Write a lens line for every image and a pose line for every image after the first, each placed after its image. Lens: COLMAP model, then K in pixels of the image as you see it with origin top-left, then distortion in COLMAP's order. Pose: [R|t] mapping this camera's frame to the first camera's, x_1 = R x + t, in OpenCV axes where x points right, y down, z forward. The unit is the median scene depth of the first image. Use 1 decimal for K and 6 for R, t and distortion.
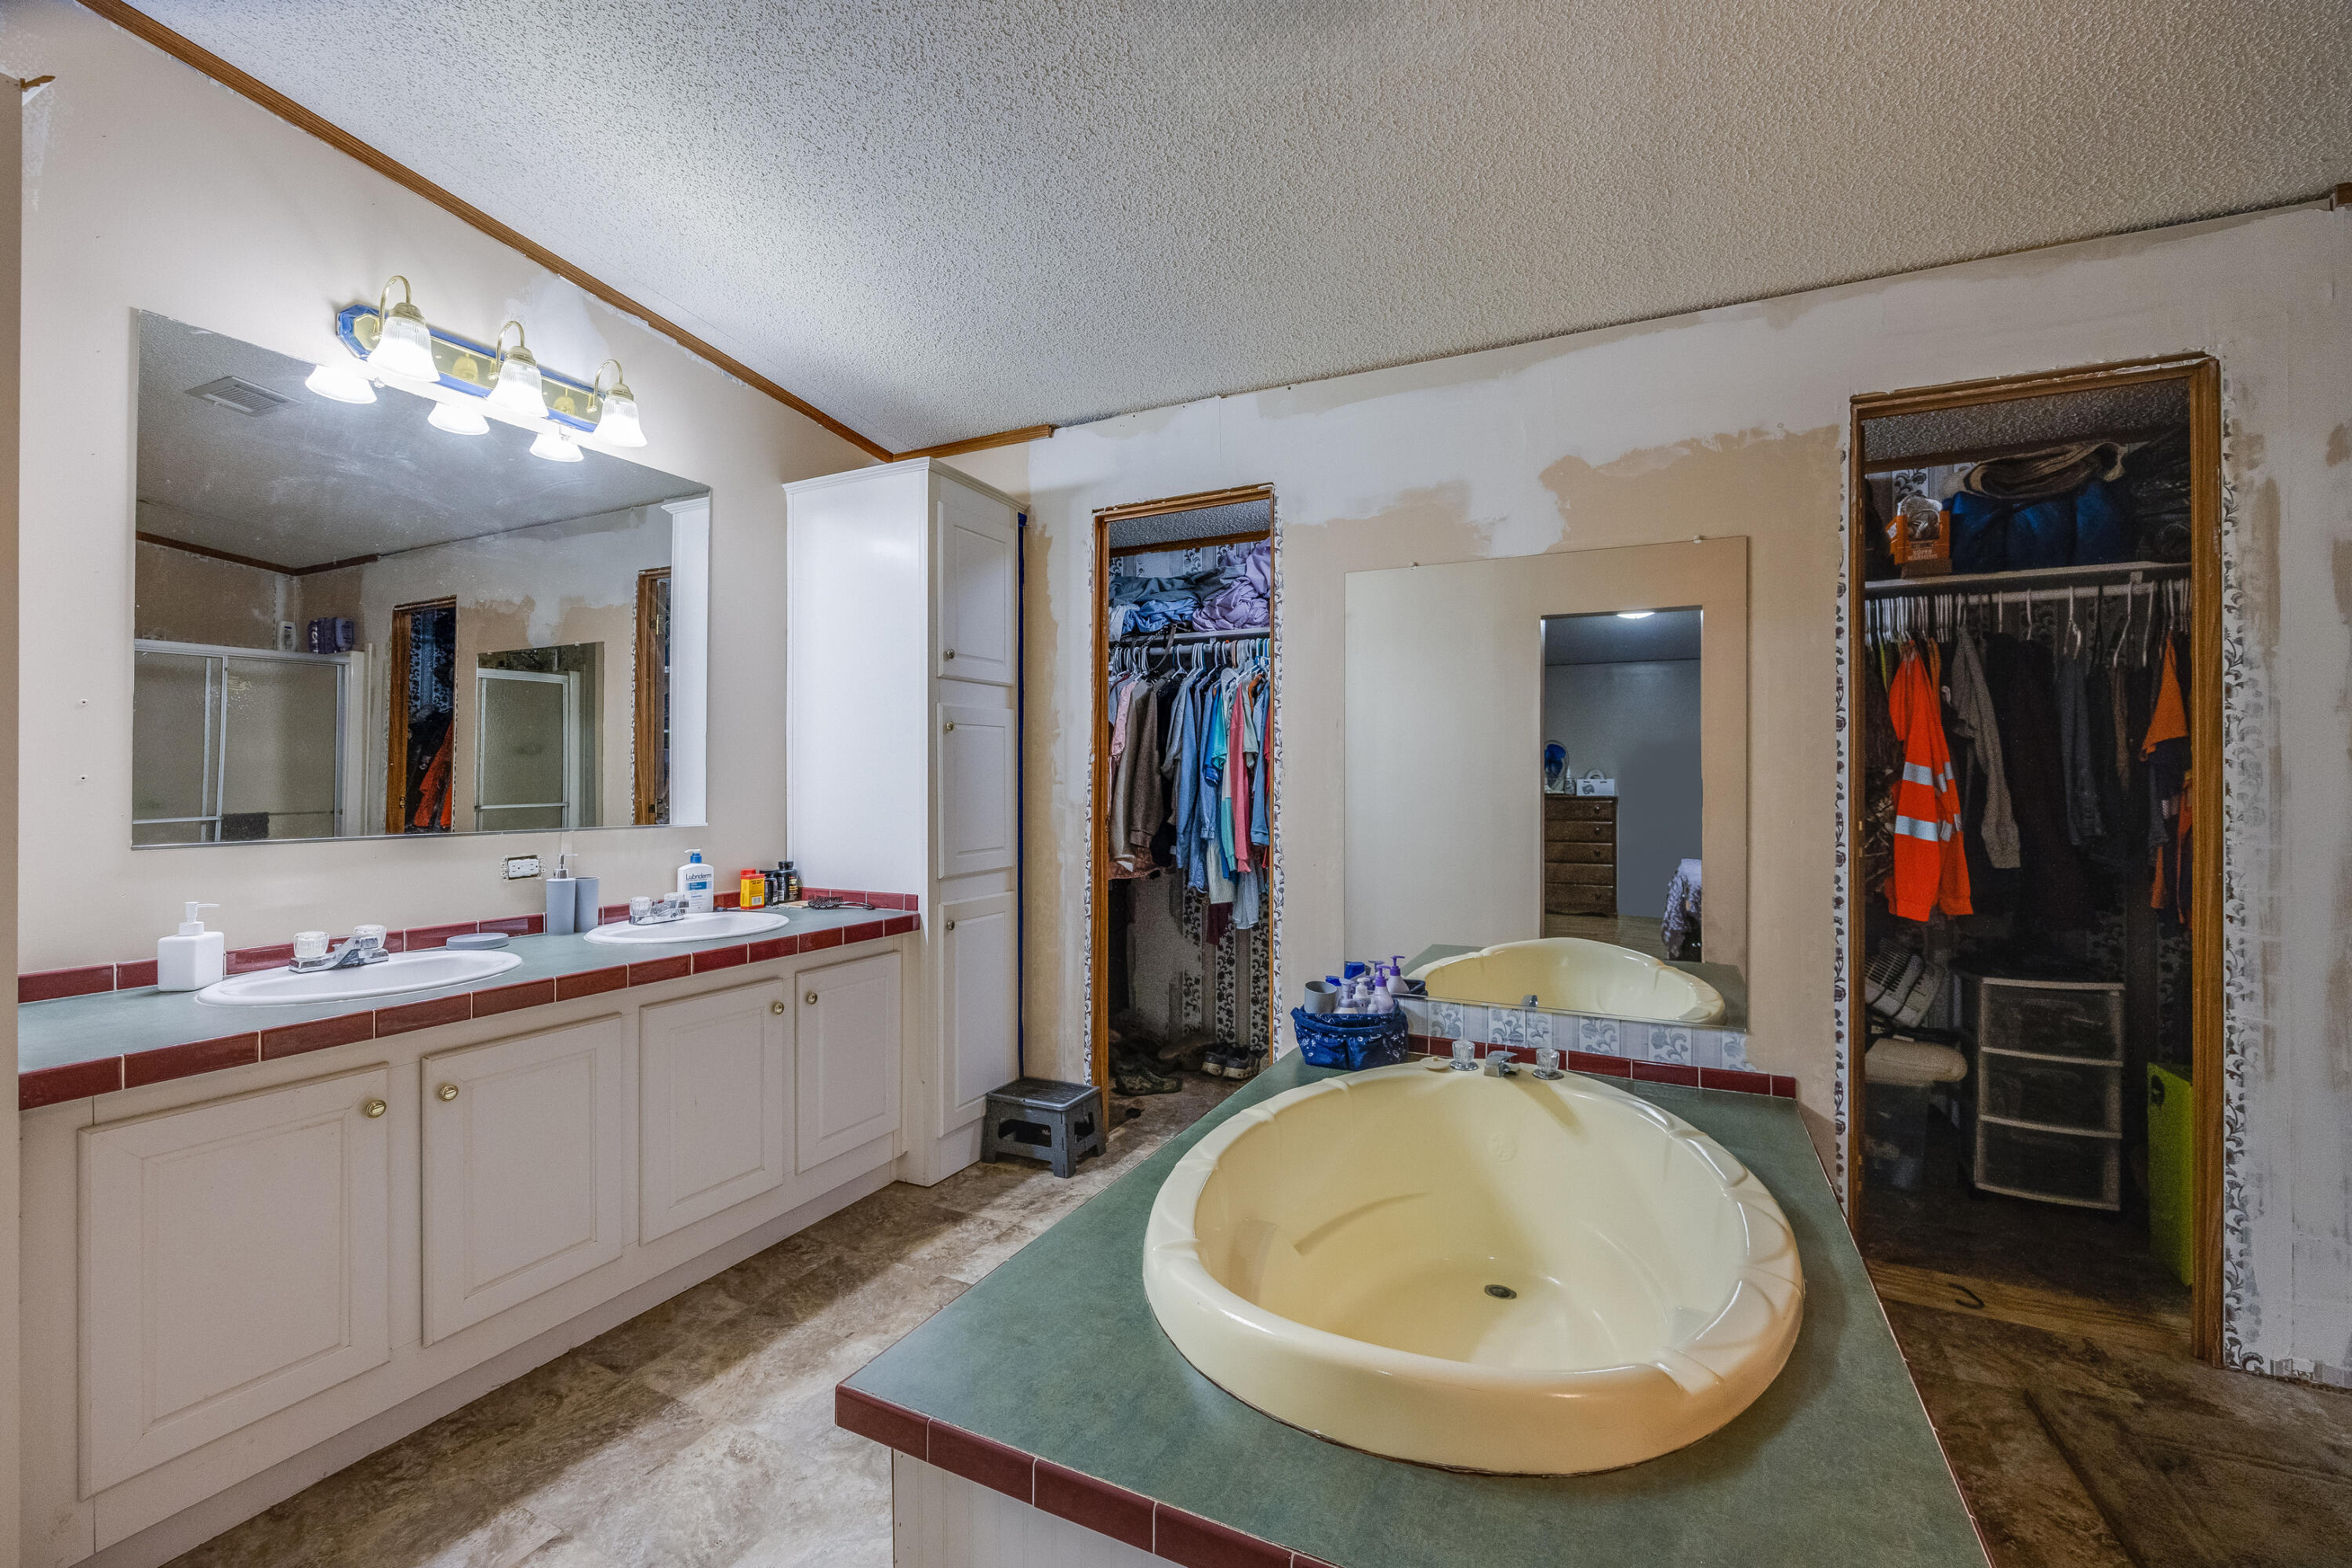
lens RADIAL K [[967.5, 0, 1183.6], [0, 967.5, 778.1], [0, 0, 1]] dist [0.000689, 0.000724]
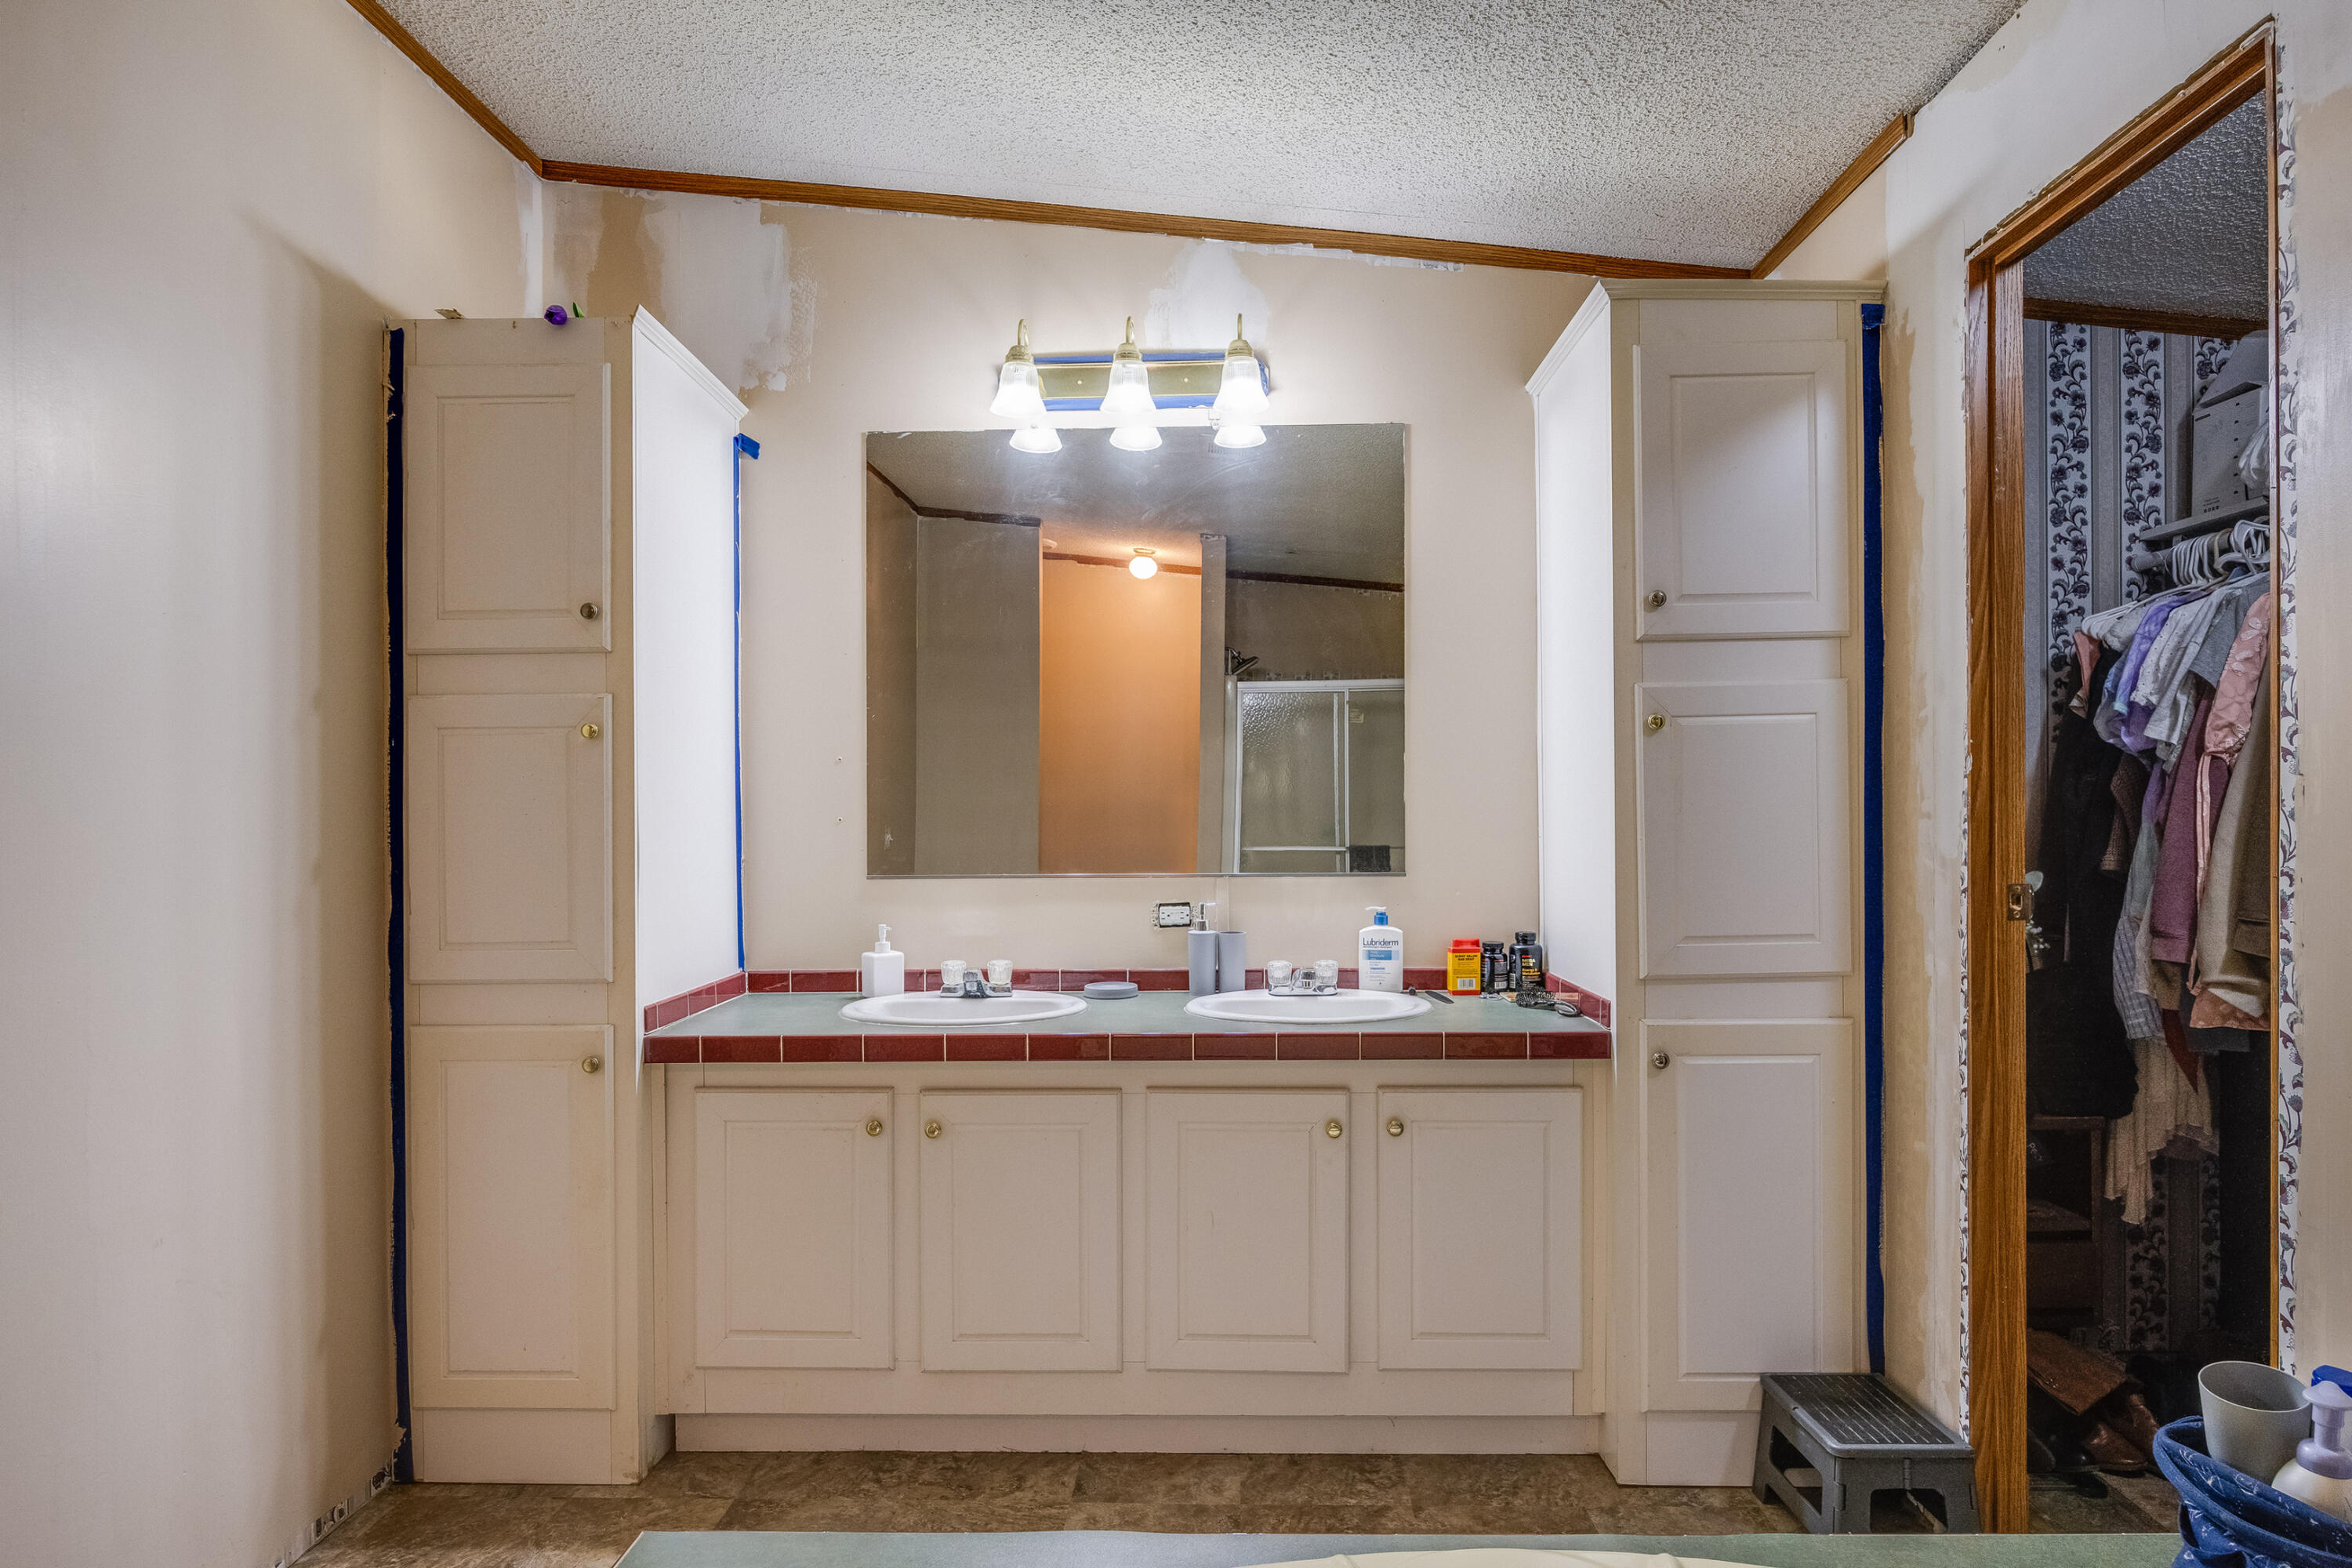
lens RADIAL K [[1368.2, 0, 1179.6], [0, 1368.2, 820.7], [0, 0, 1]] dist [-0.012959, 0.000569]
pose [[0.419258, -0.002253, -0.907864, 0.408100], [0.012740, 0.999913, 0.003402, 0.000025], [0.907778, -0.012992, 0.419250, 0.406722]]
